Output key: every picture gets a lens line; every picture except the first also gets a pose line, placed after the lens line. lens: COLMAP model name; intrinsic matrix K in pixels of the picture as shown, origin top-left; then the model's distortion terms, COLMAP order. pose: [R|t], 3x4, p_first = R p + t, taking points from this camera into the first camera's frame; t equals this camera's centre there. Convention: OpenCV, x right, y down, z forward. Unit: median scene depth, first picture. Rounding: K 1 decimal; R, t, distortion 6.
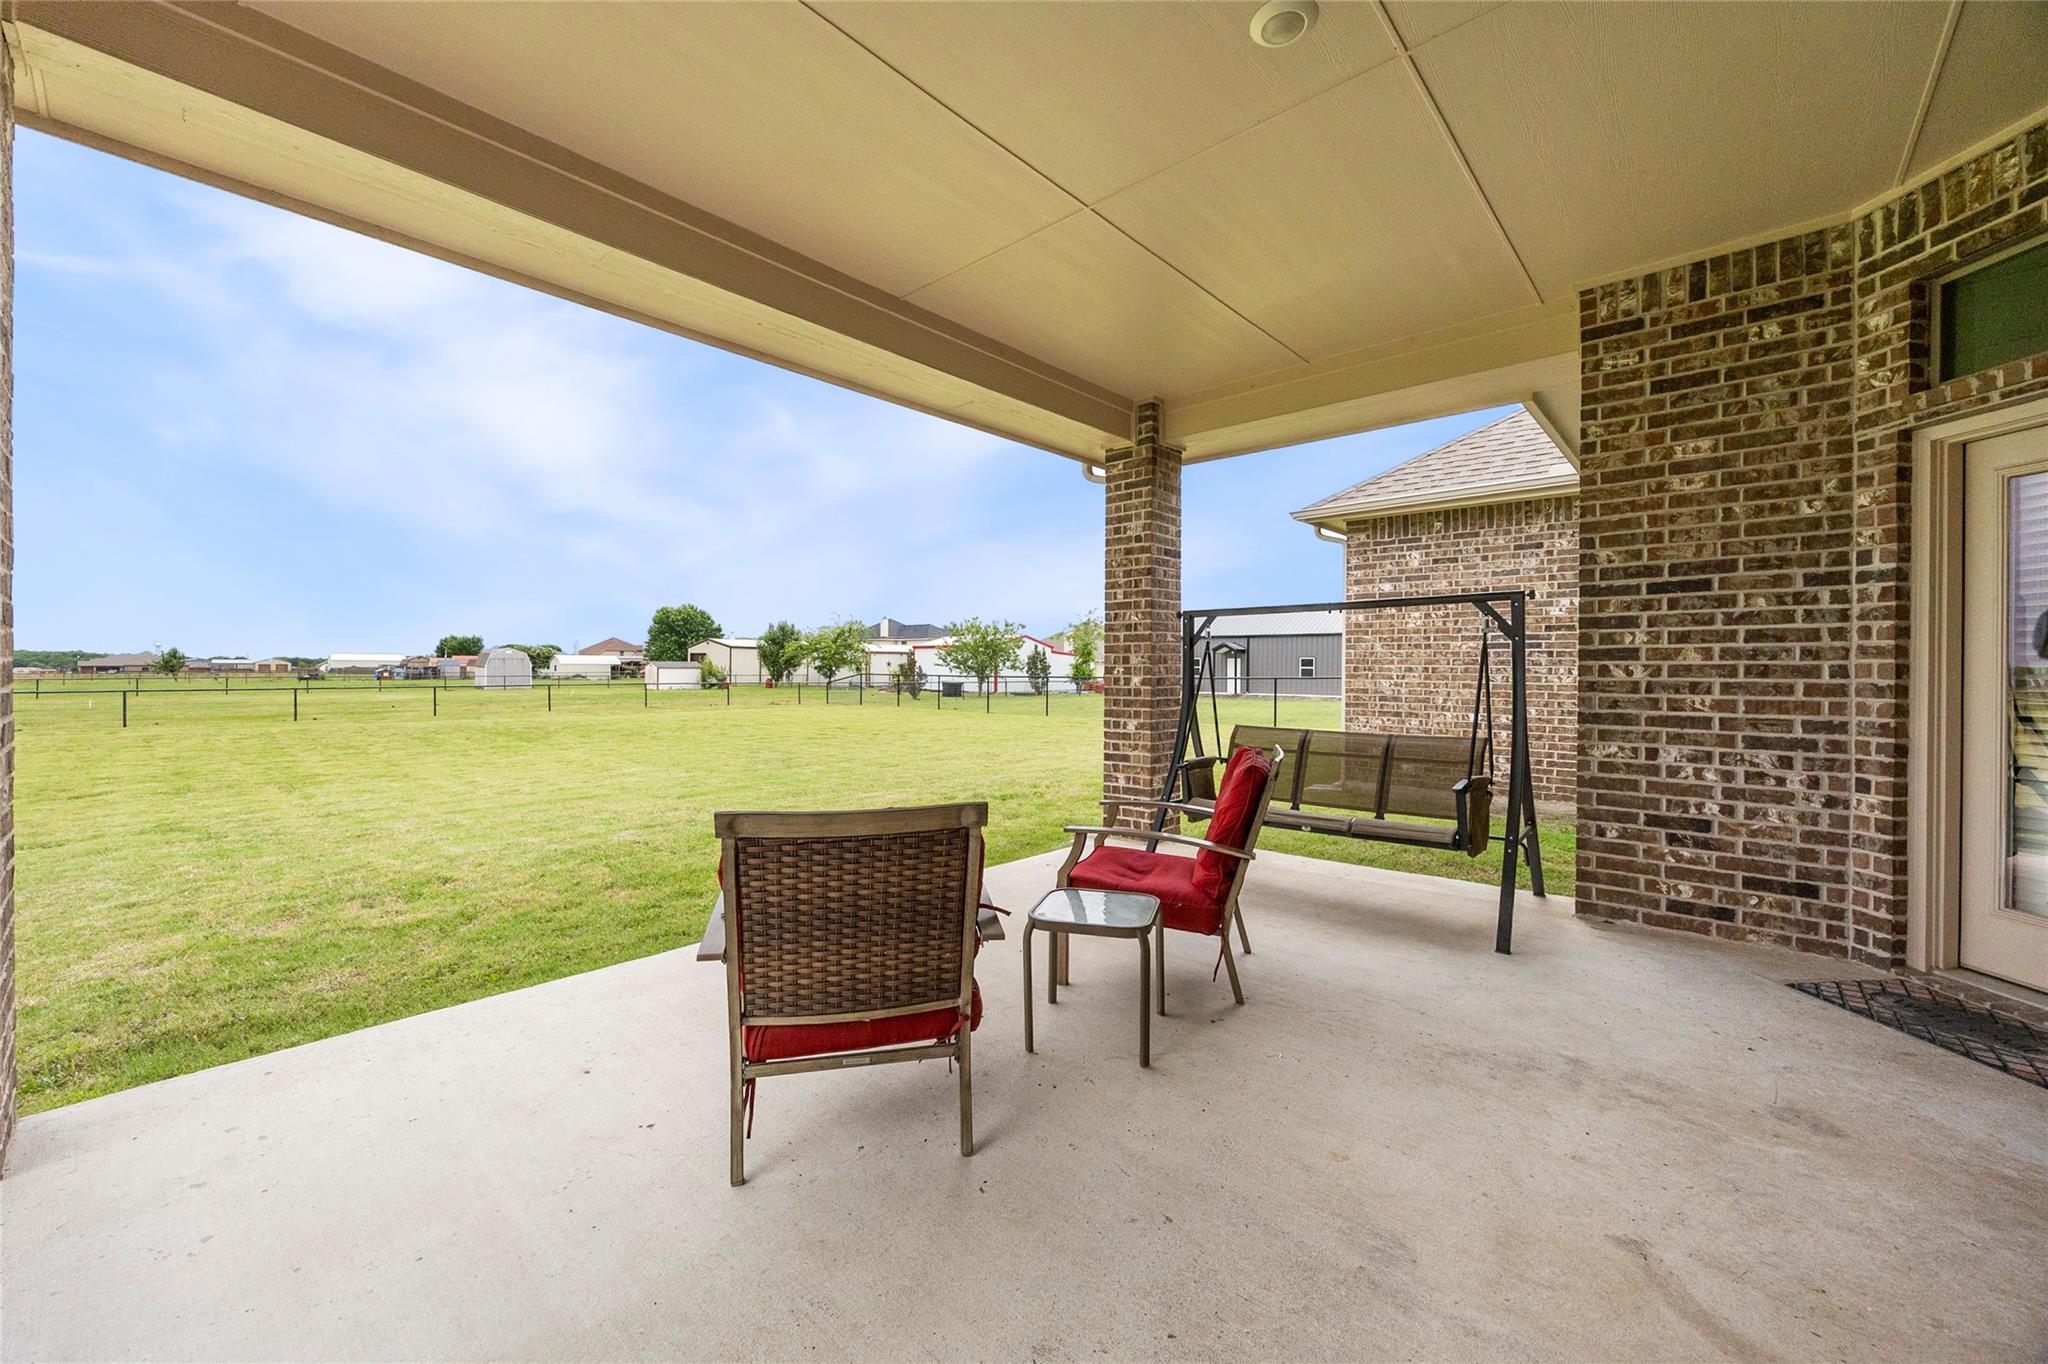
lens RADIAL K [[798.4, 0, 1017.7], [0, 798.4, 674.3], [0, 0, 1]] dist [0.000258, 0.000036]
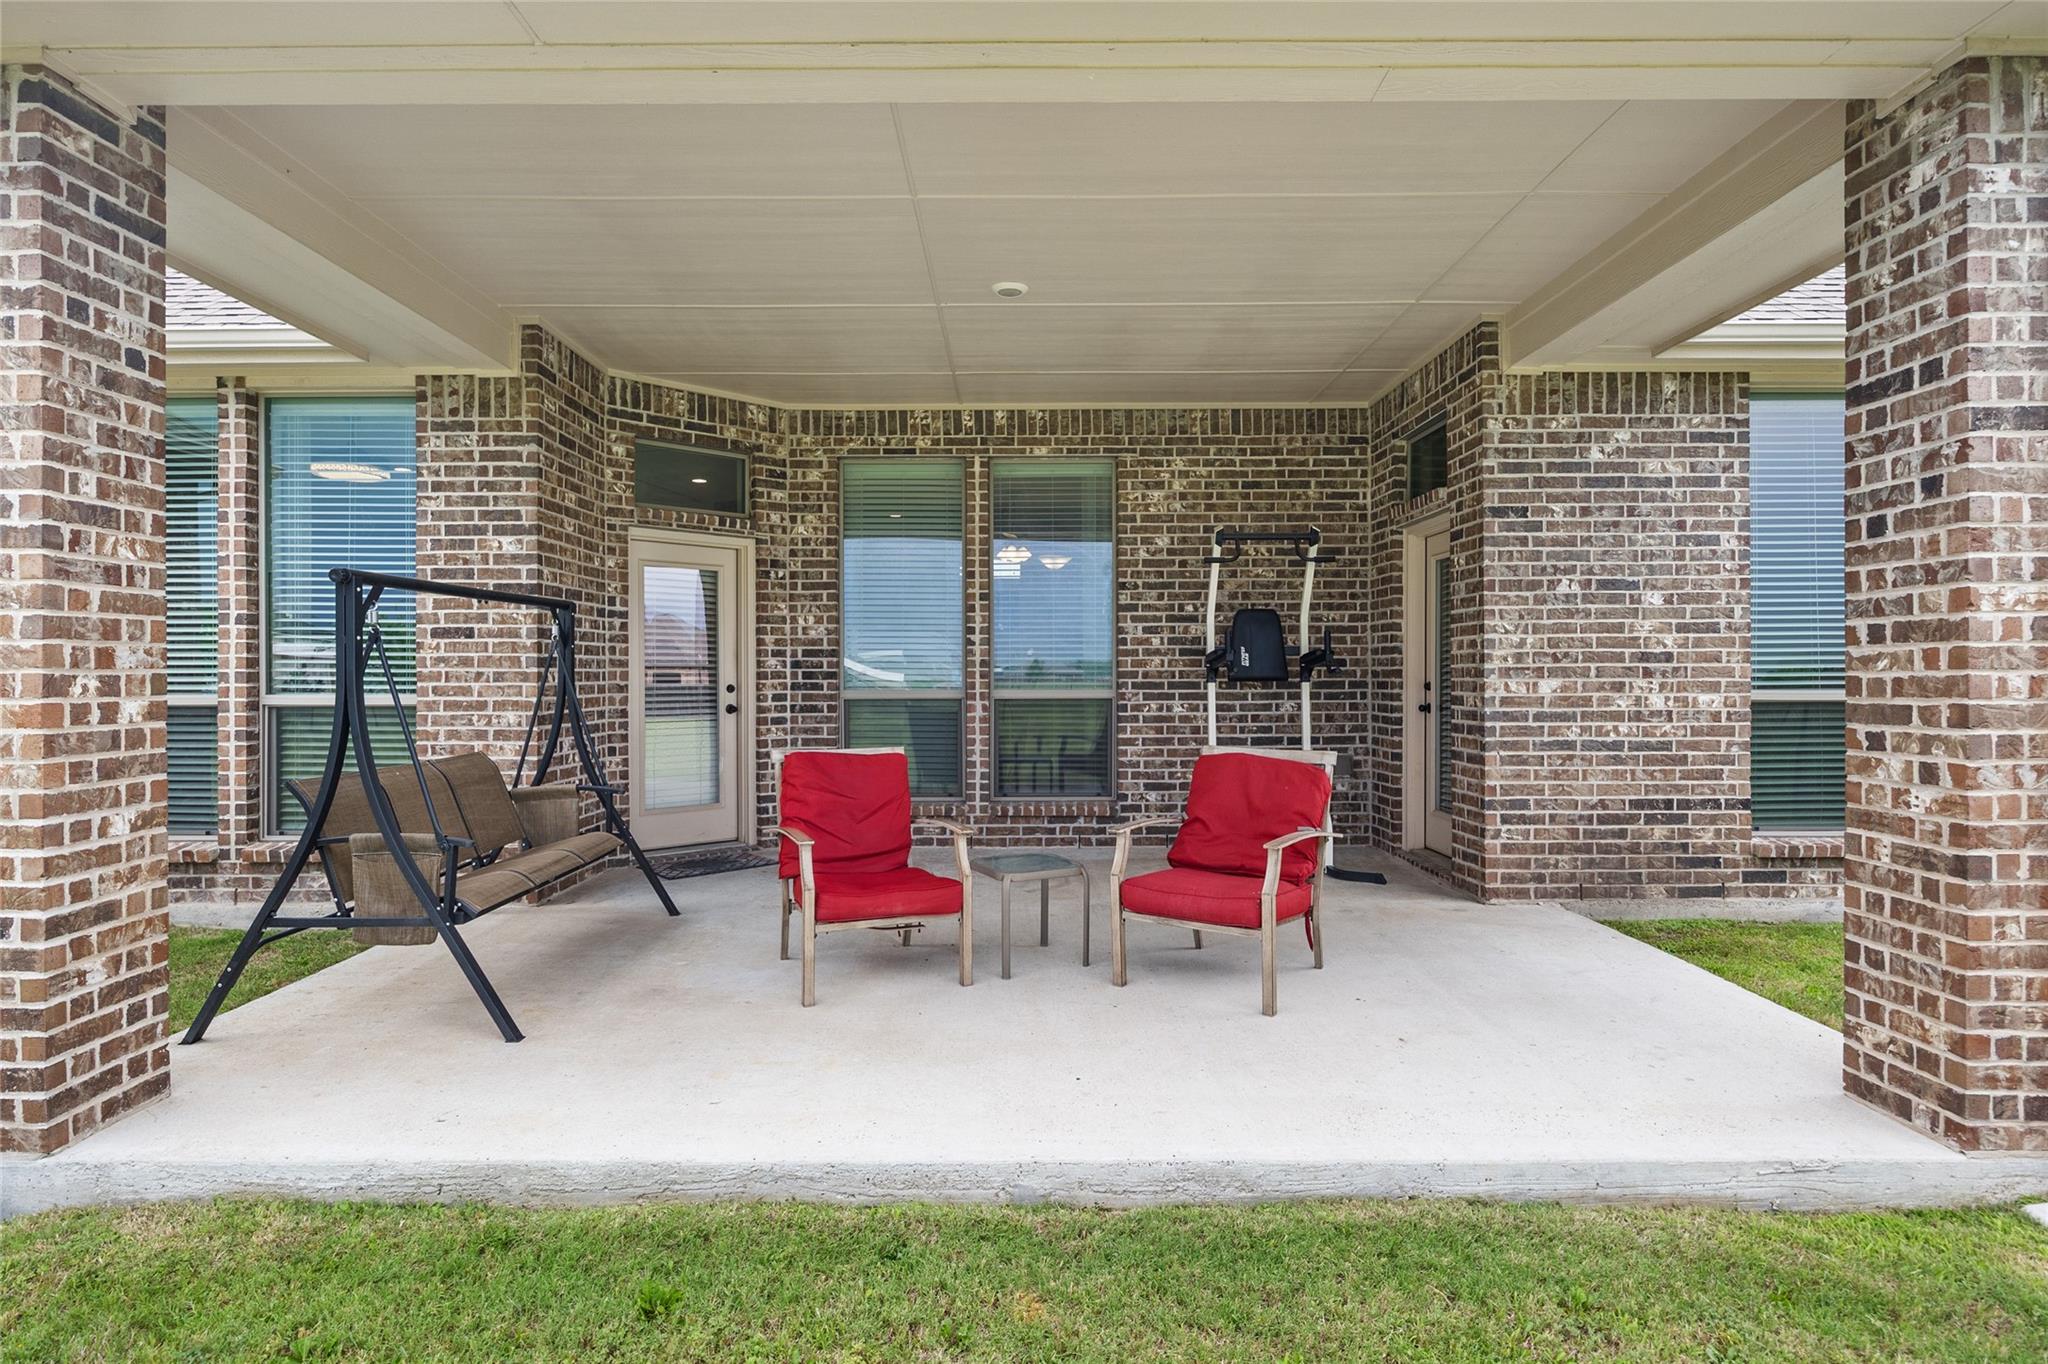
lens RADIAL K [[1078.6, 0, 1019.2], [0, 1078.6, 678.4], [0, 0, 1]] dist [-0.000322, -0.000027]
pose [[-0.677811, -0.003524, 0.735228, -0.549488], [0.008891, 0.999876, 0.012989, -0.010899], [-0.735182, 0.015340, -0.677696, 1.030894]]
